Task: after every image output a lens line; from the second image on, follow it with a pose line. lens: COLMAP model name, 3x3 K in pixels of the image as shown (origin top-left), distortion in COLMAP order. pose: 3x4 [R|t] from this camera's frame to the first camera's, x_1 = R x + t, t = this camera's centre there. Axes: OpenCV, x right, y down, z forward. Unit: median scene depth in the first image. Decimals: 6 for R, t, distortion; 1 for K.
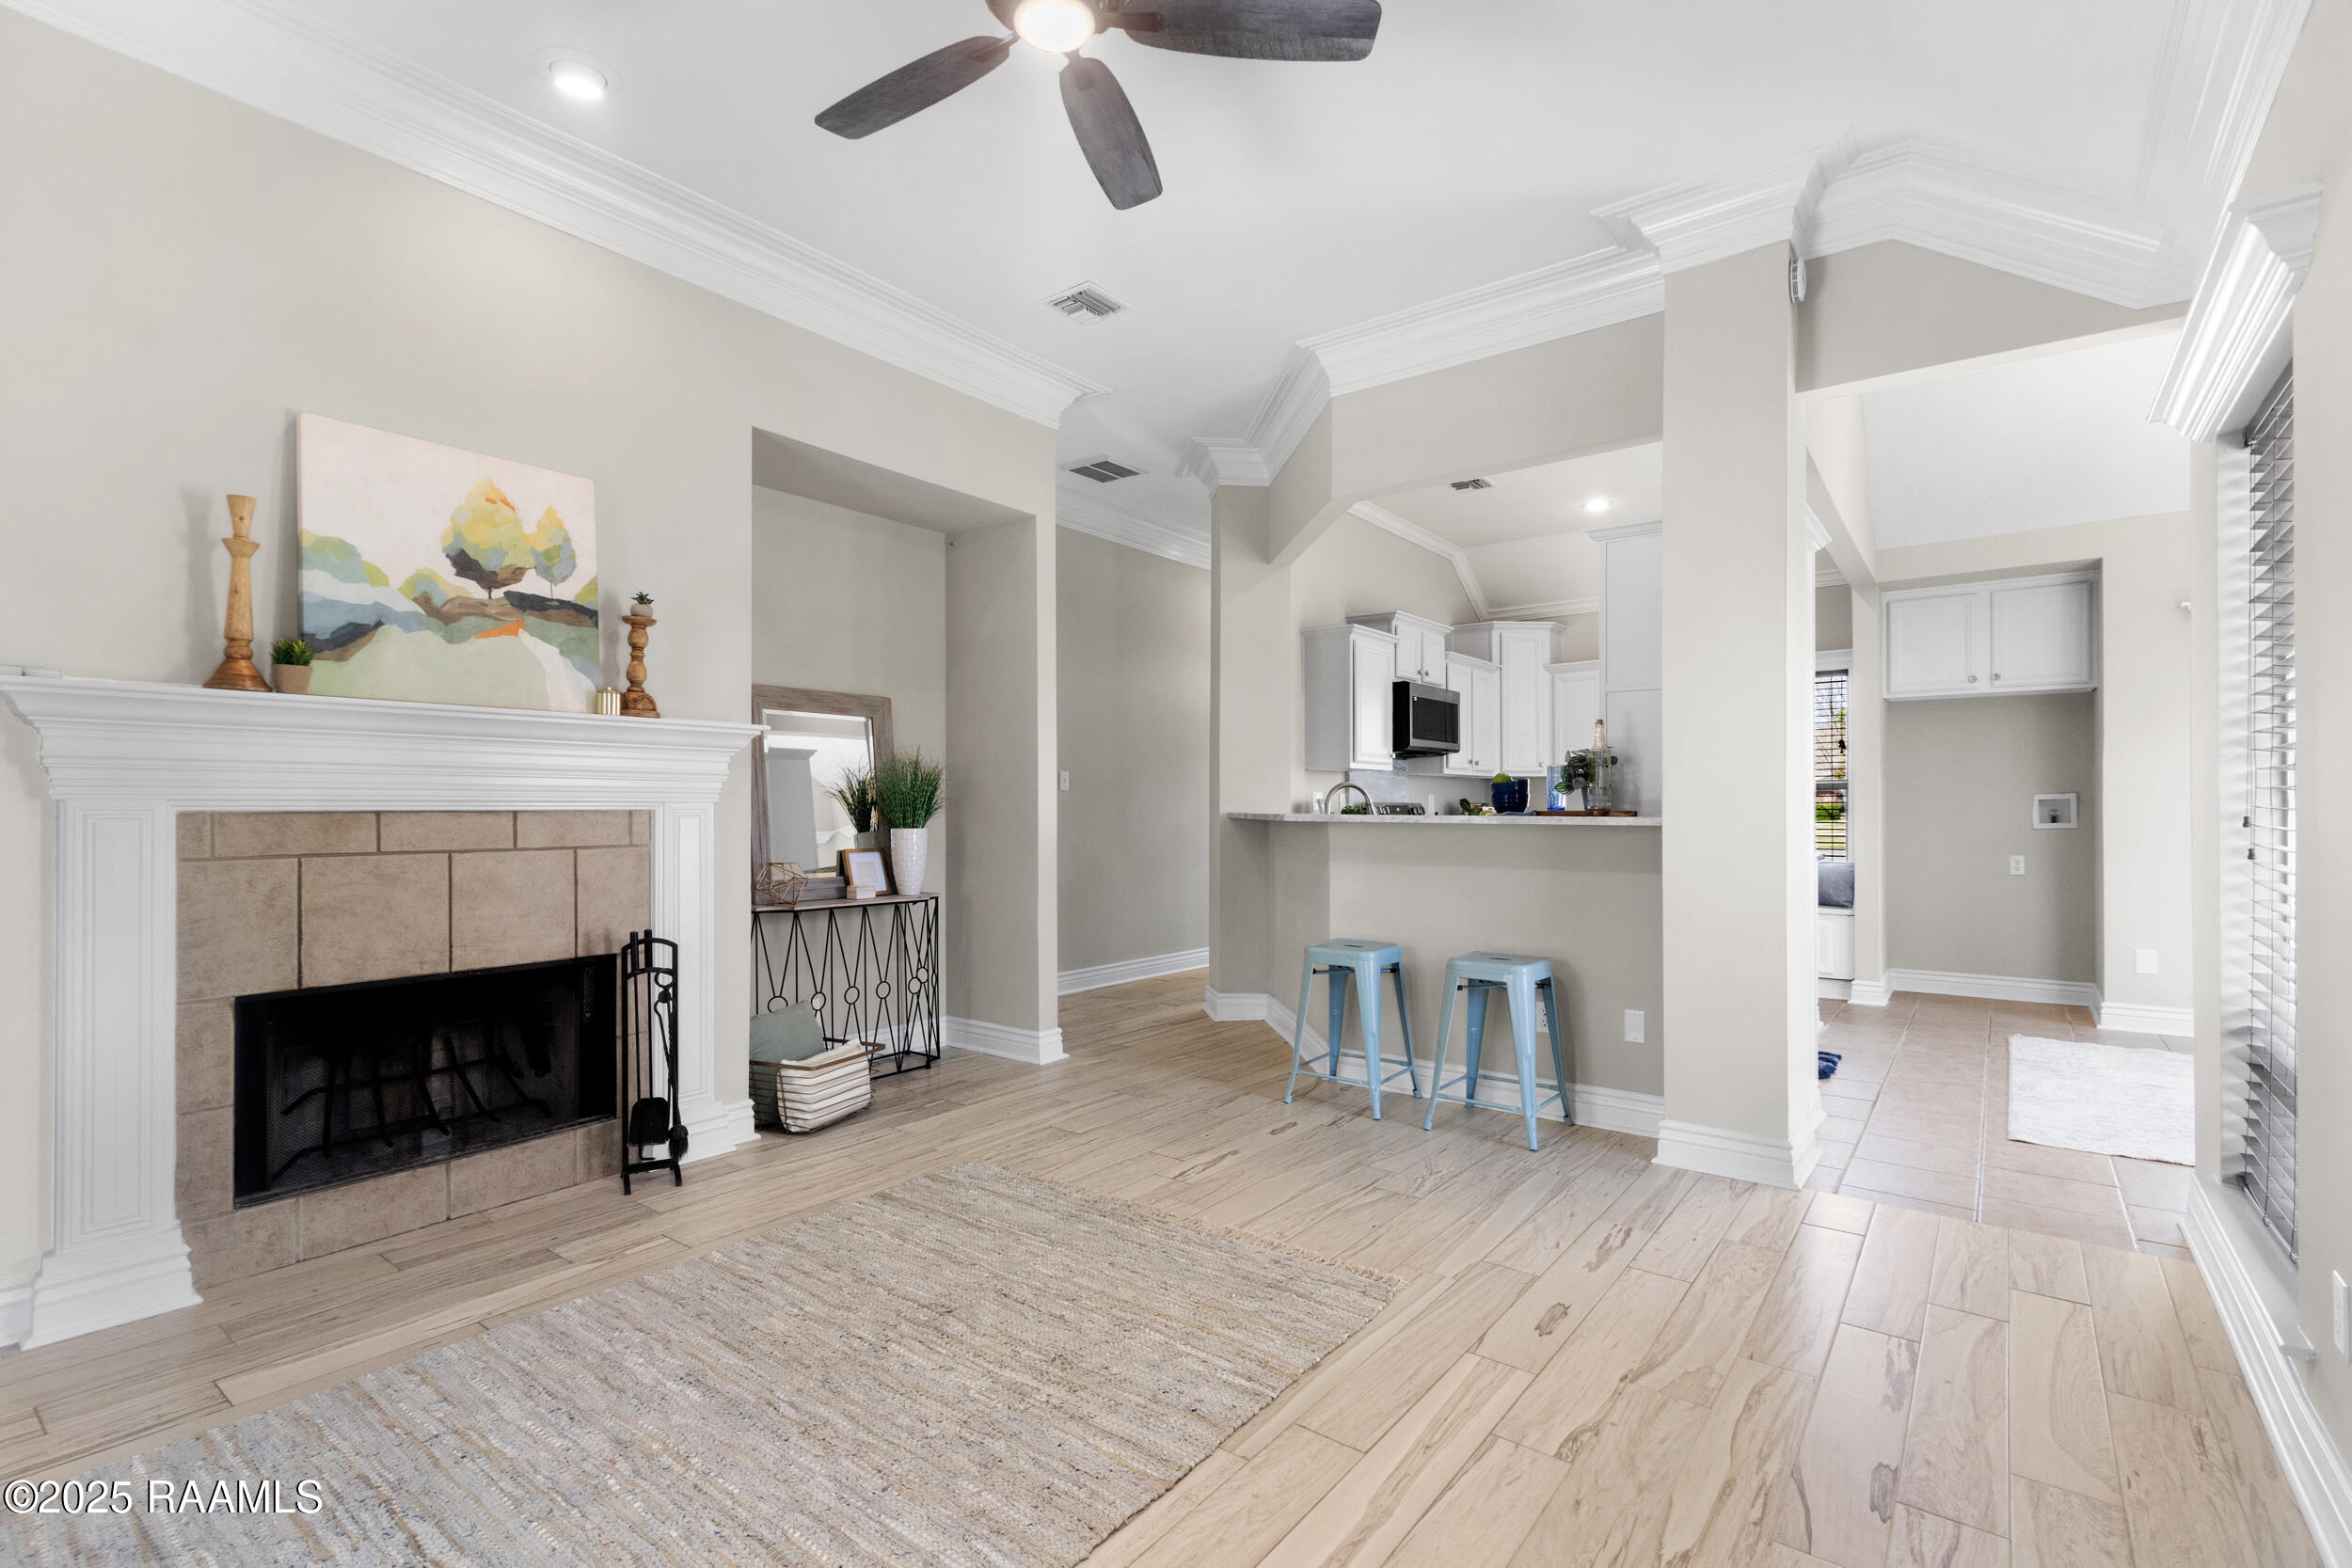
lens RADIAL K [[1097.4, 0, 1173.7], [0, 1097.4, 799.1], [0, 0, 1]] dist [0.007206, 0.000694]
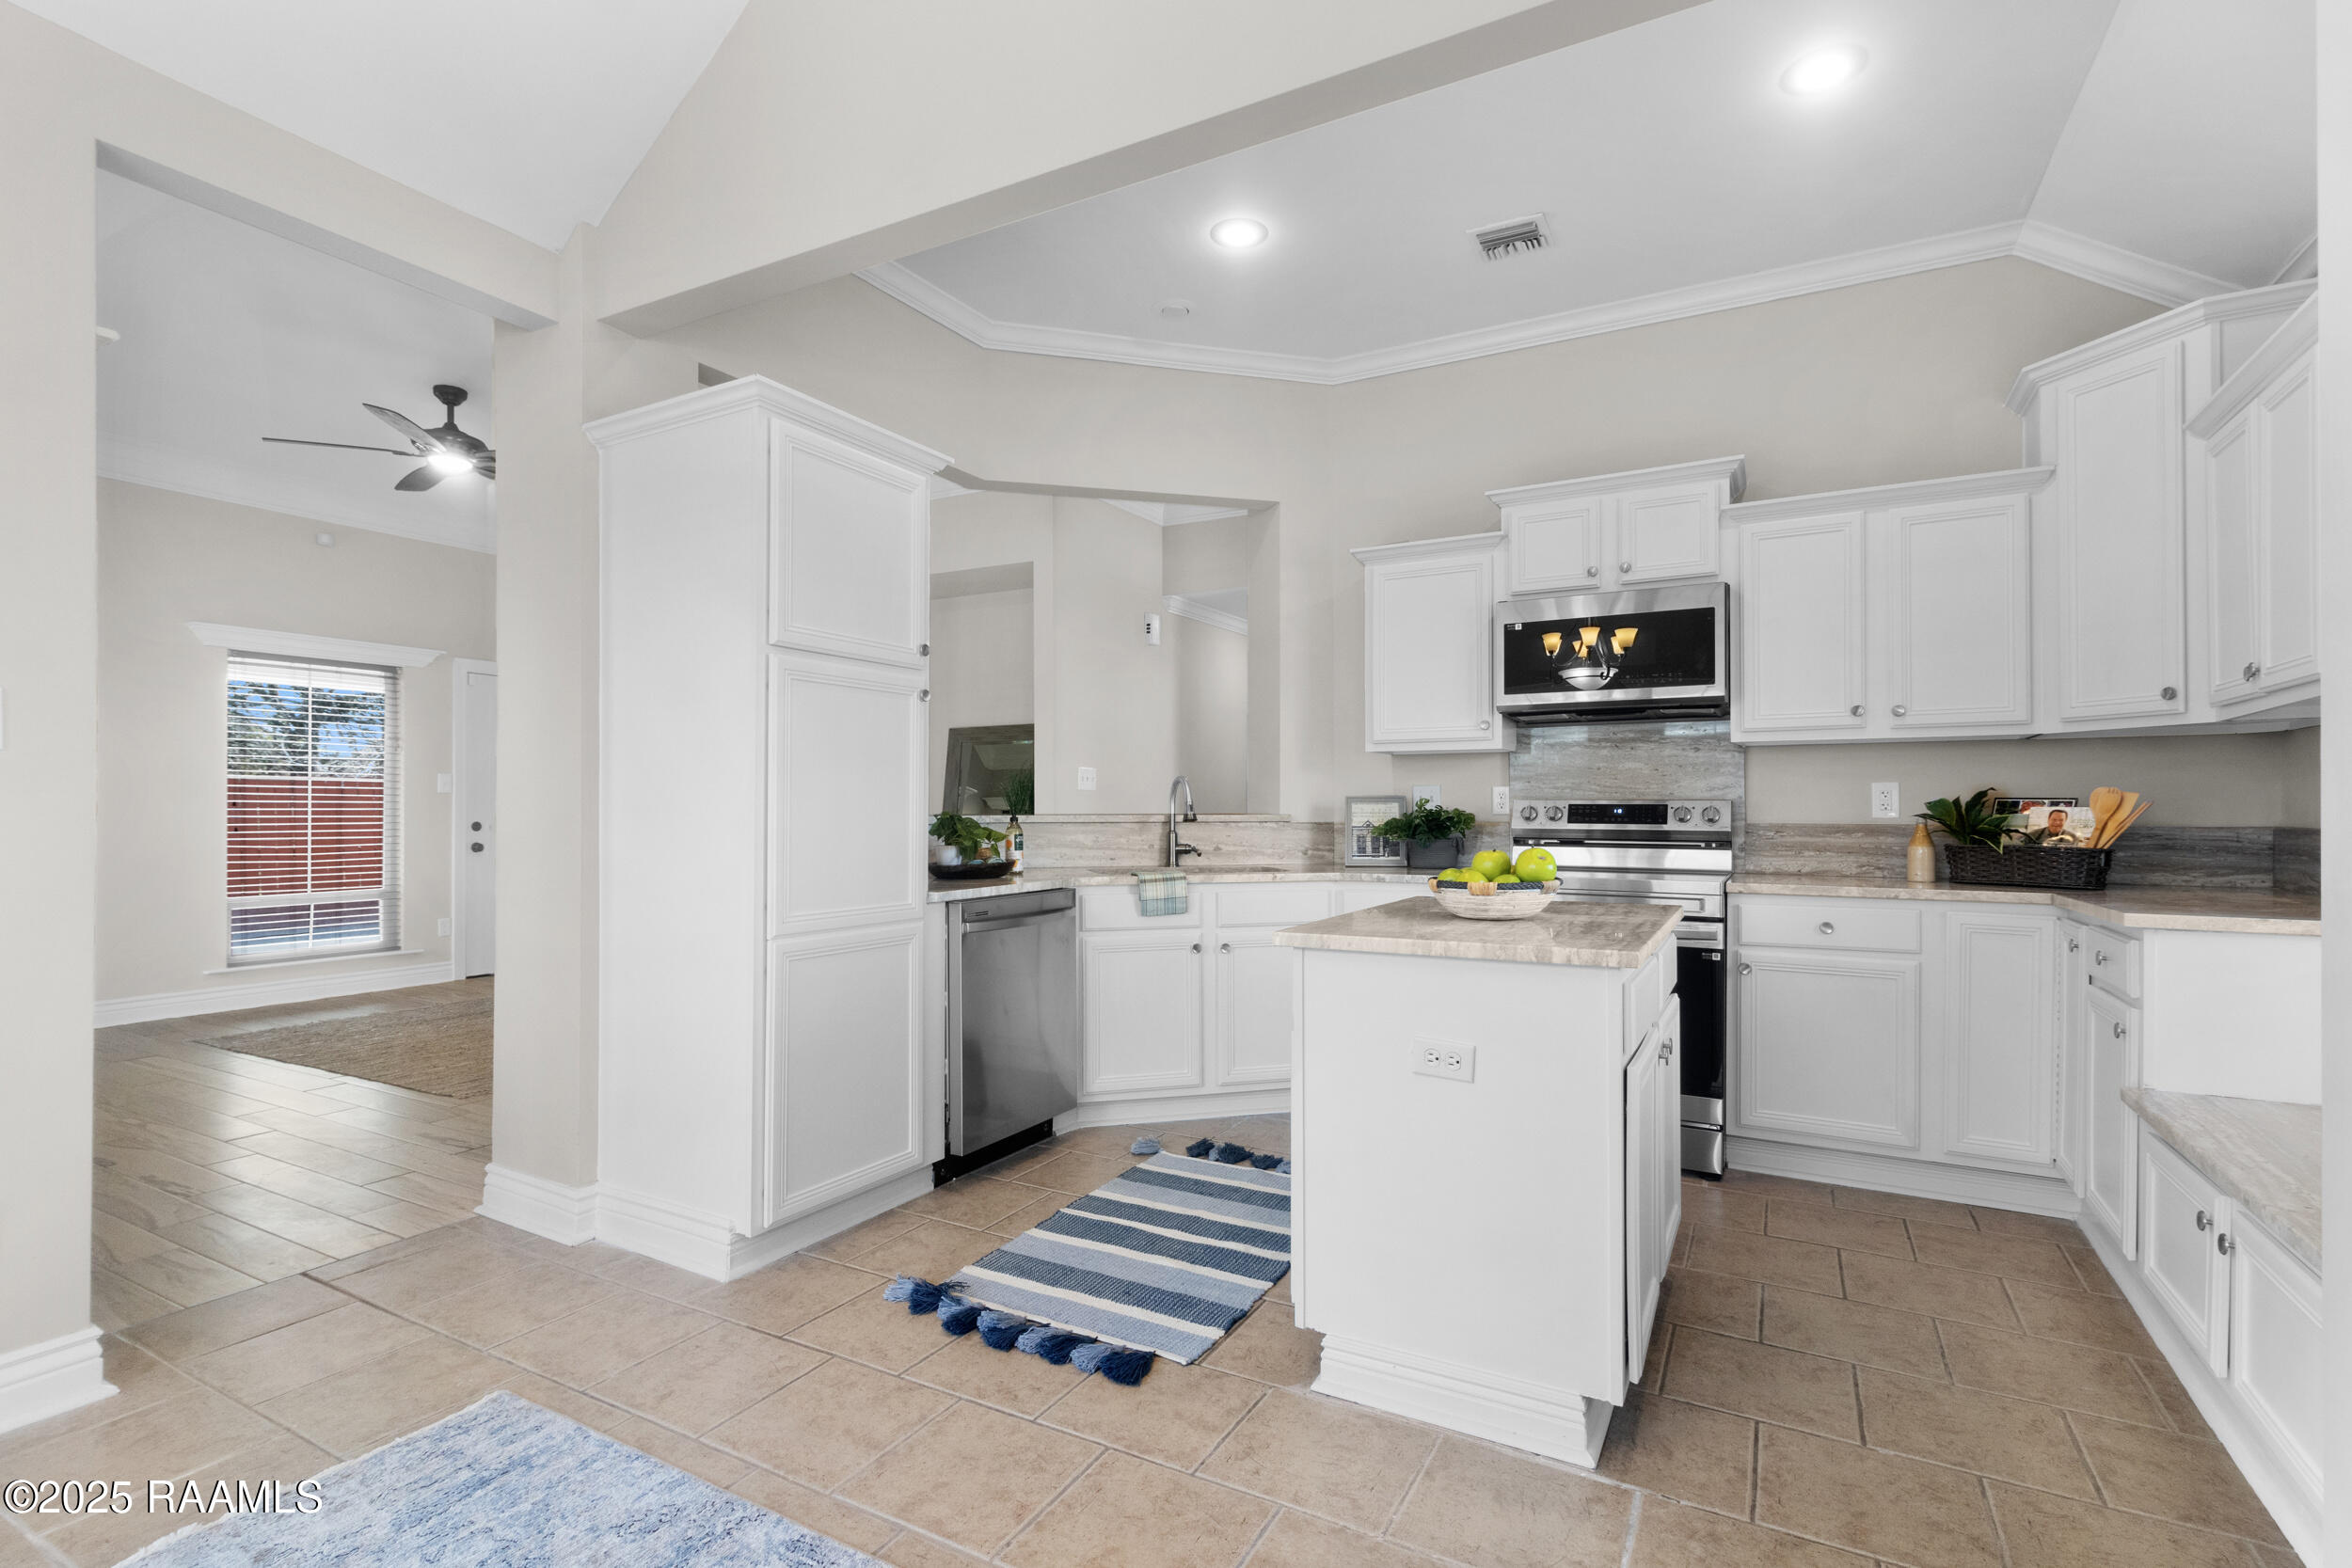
lens RADIAL K [[1097.4, 0, 1173.7], [0, 1097.4, 799.1], [0, 0, 1]] dist [0.007206, 0.000694]
pose [[0.127967, -0.006756, -0.991755, 1.778861], [0.008266, 0.999949, -0.005745, 0.012210], [0.991744, -0.007462, 0.128017, 1.636444]]
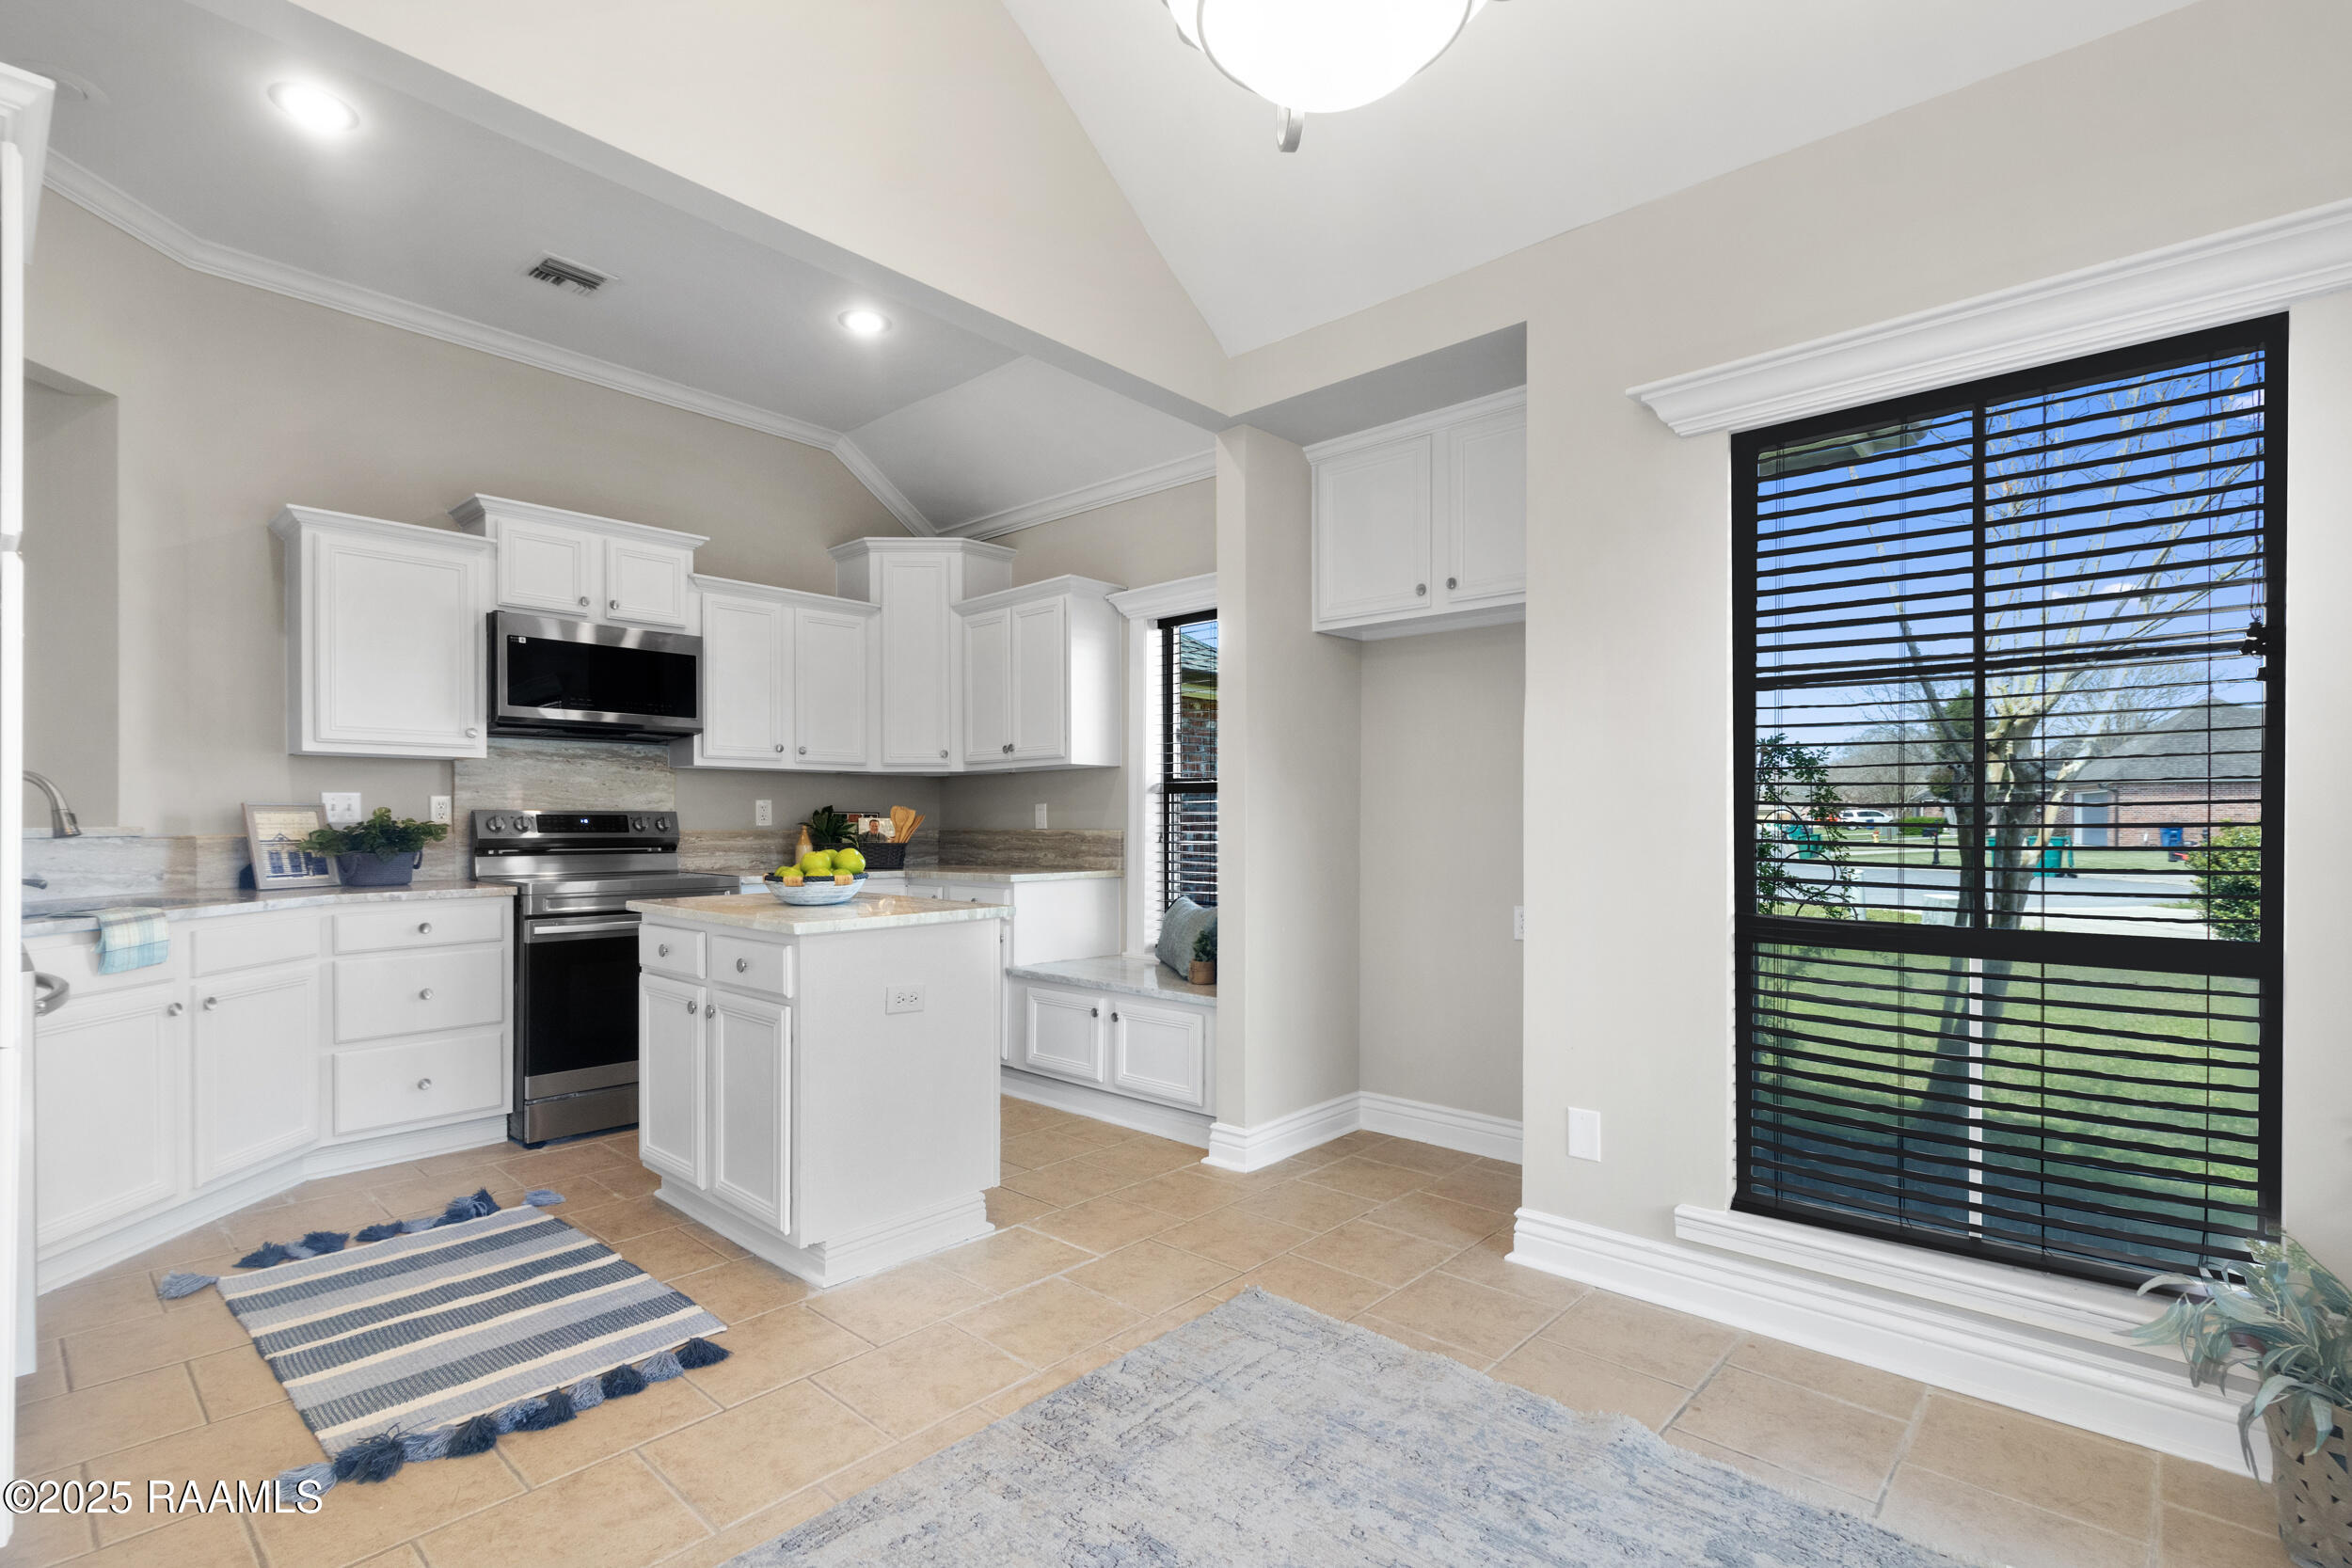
lens RADIAL K [[1083.4, 0, 1171.2], [0, 1083.4, 813.7], [0, 0, 1]] dist [-0.000307, 0.000183]
pose [[0.994354, 0.003027, -0.106075, 1.446077], [-0.002539, 0.999986, 0.004731, 0.004718], [0.106088, -0.004435, 0.994347, 0.970857]]
